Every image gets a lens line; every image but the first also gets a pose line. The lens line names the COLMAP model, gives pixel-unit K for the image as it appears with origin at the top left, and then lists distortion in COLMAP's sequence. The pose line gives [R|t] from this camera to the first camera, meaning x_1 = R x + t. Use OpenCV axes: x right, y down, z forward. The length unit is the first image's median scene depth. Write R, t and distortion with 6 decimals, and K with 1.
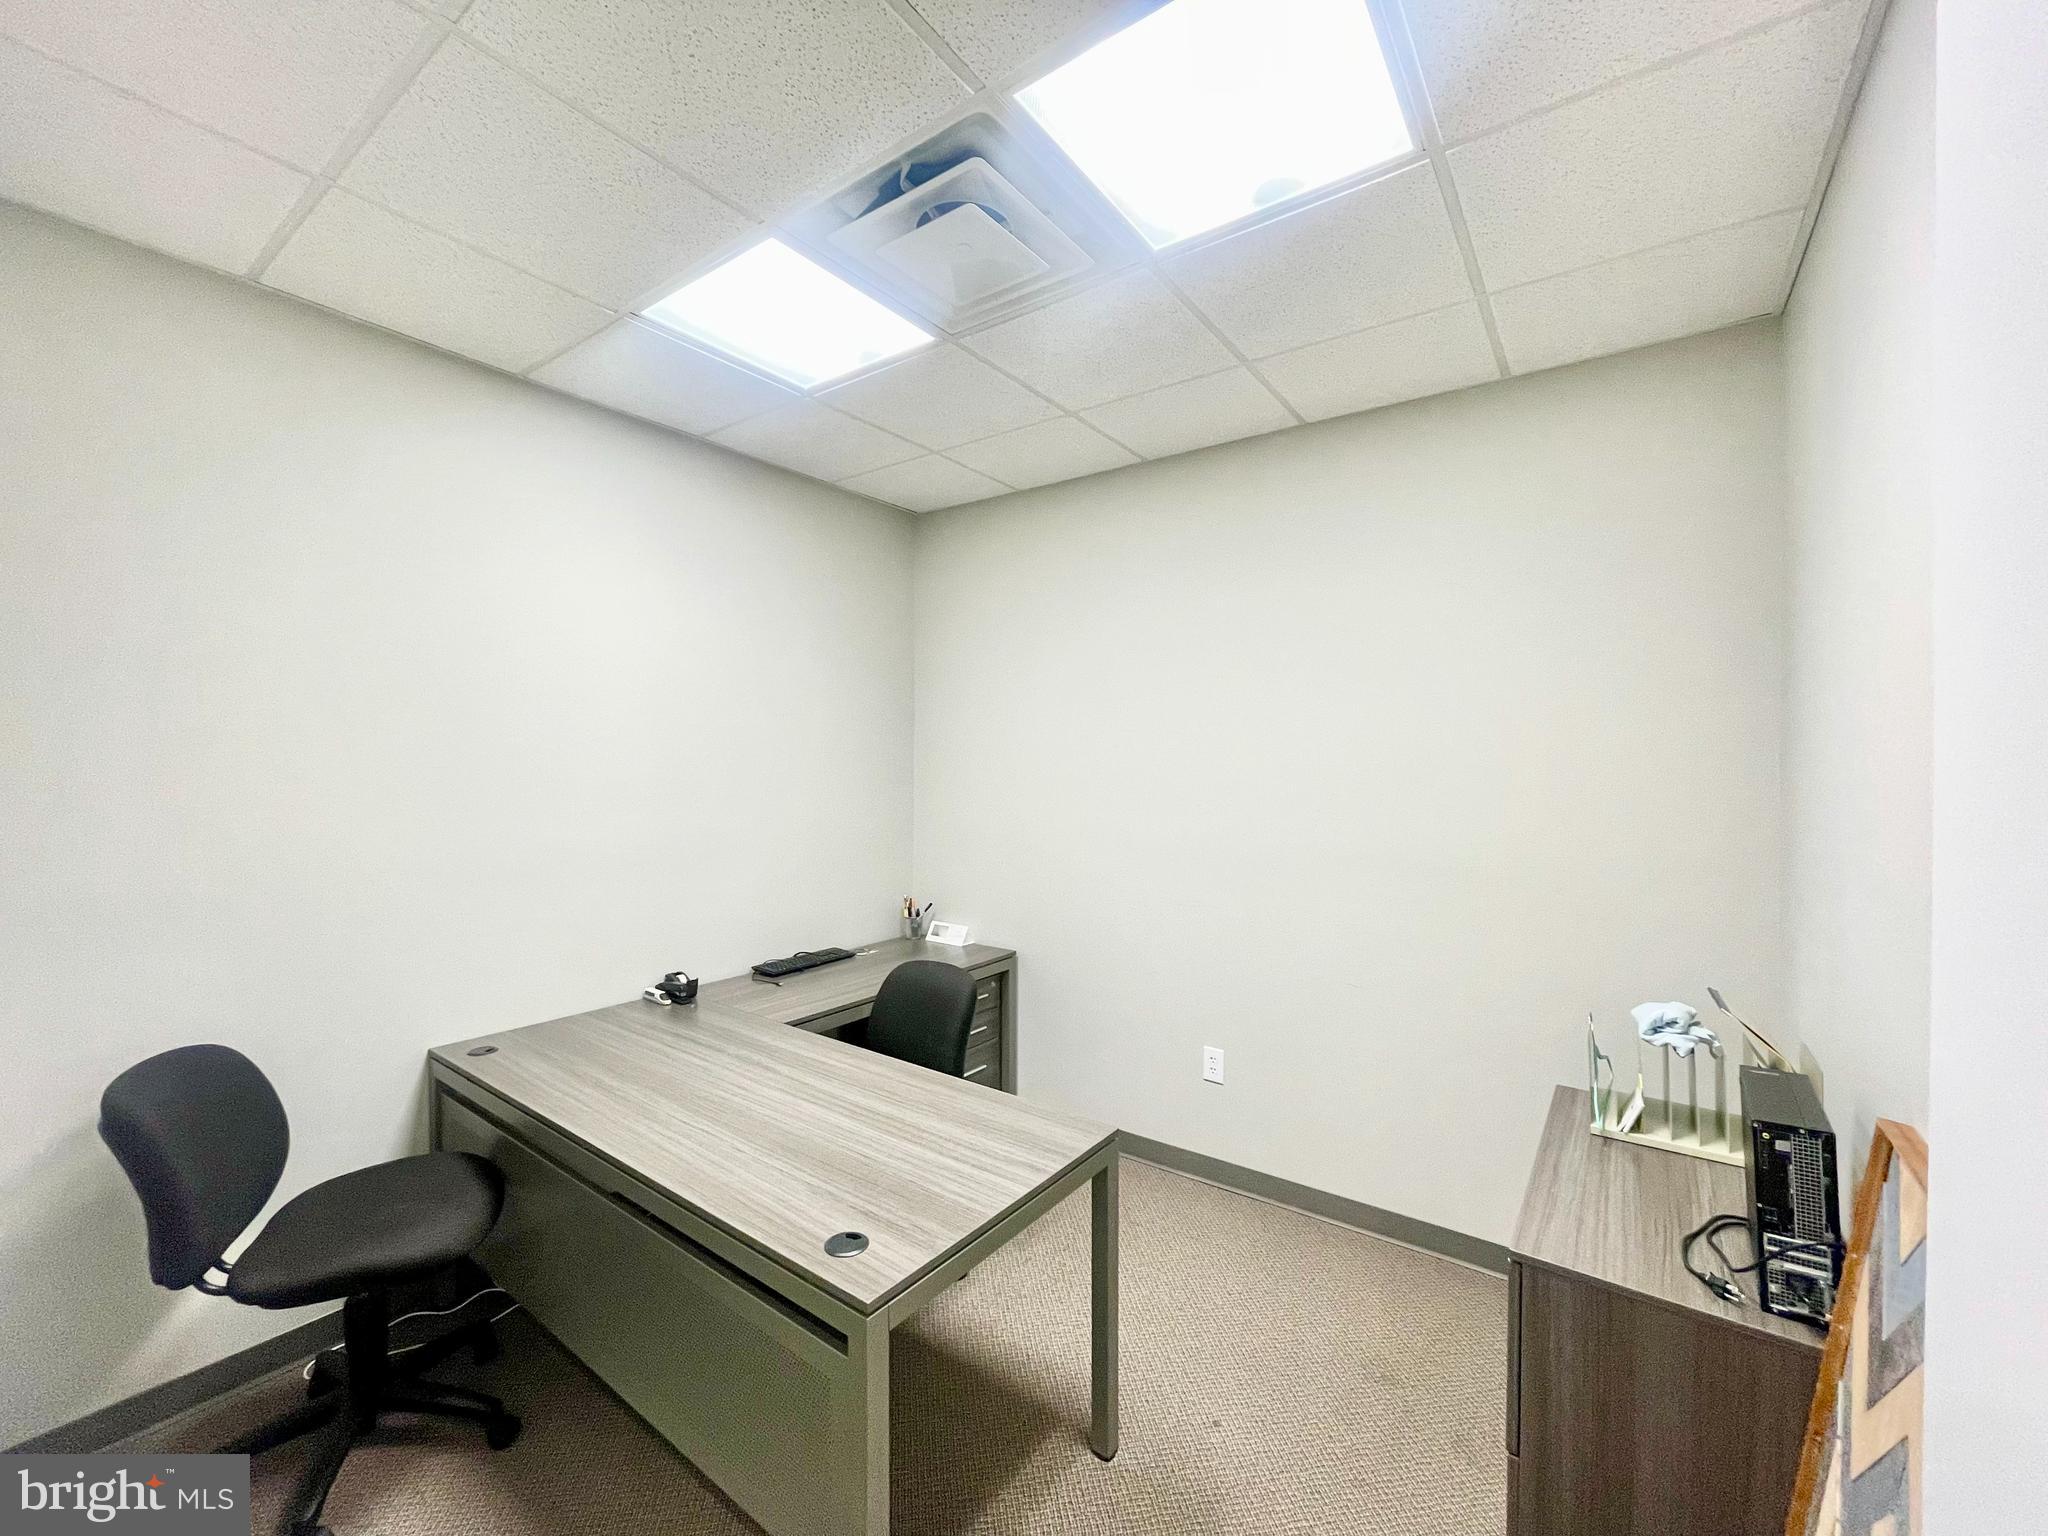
lens RADIAL K [[824.0, 0, 1022.4], [0, 824.0, 761.4], [0, 0, 1]] dist [-0.001064, -0.000127]
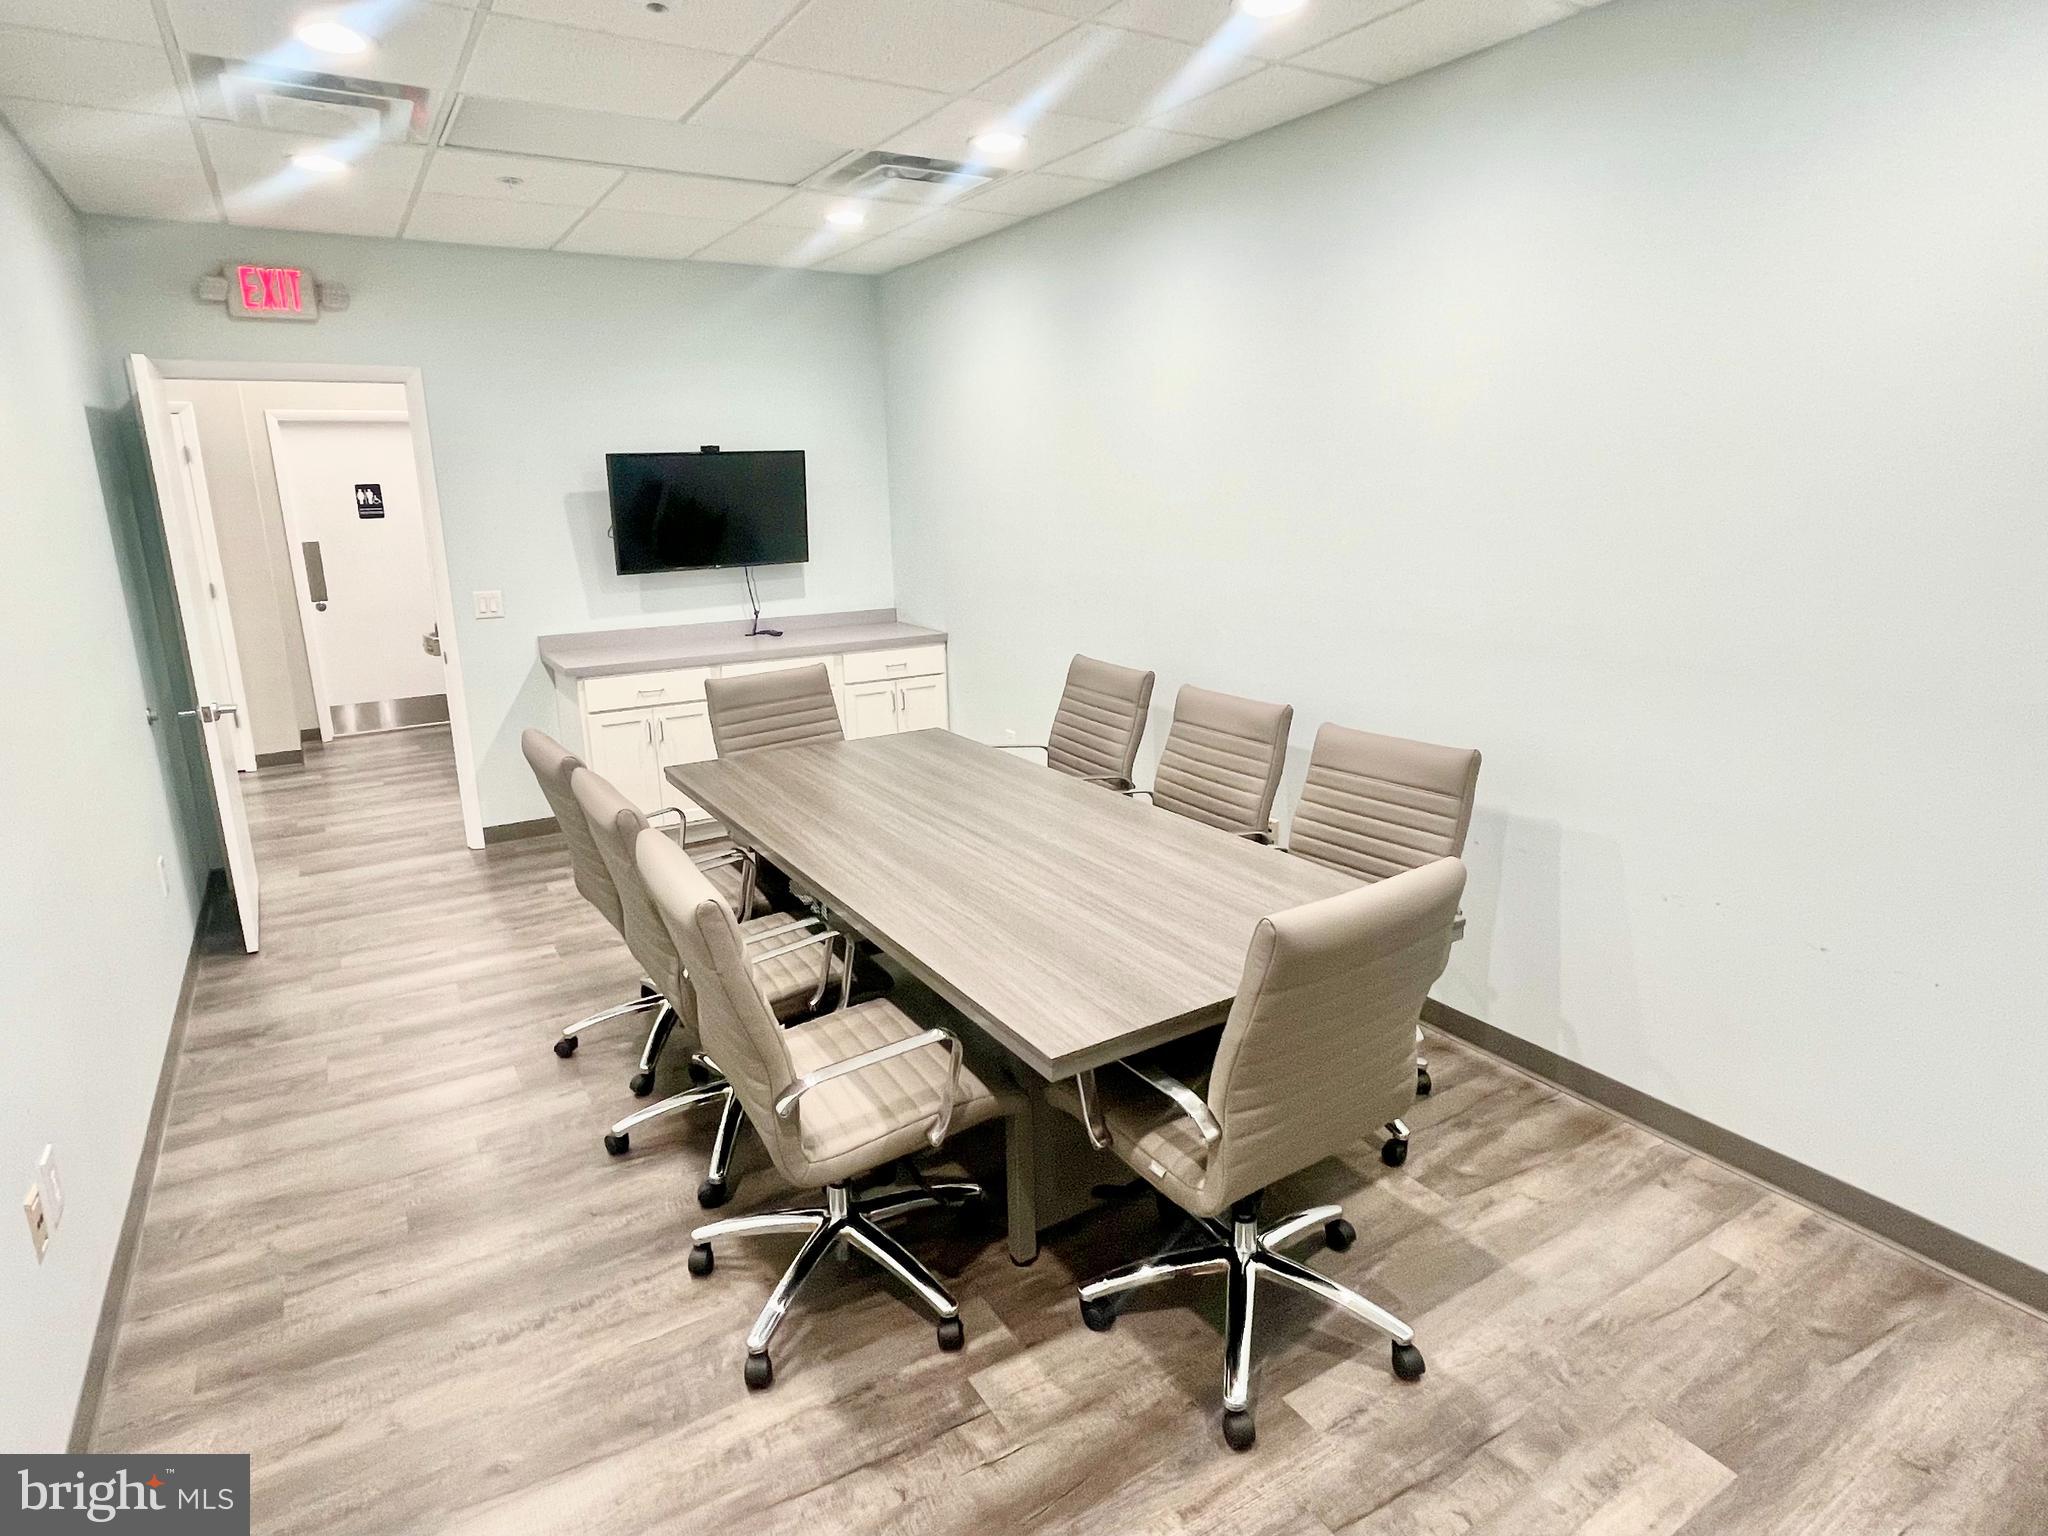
lens RADIAL K [[1137.9, 0, 1019.4], [0, 1137.9, 814.8], [0, 0, 1]] dist [0.001548, 0.000681]
pose [[0.927242, 0.100908, -0.360611, 0.123000], [-0.001924, 0.964279, 0.264882, -0.000583], [0.374458, -0.244916, 0.894314, -0.095214]]
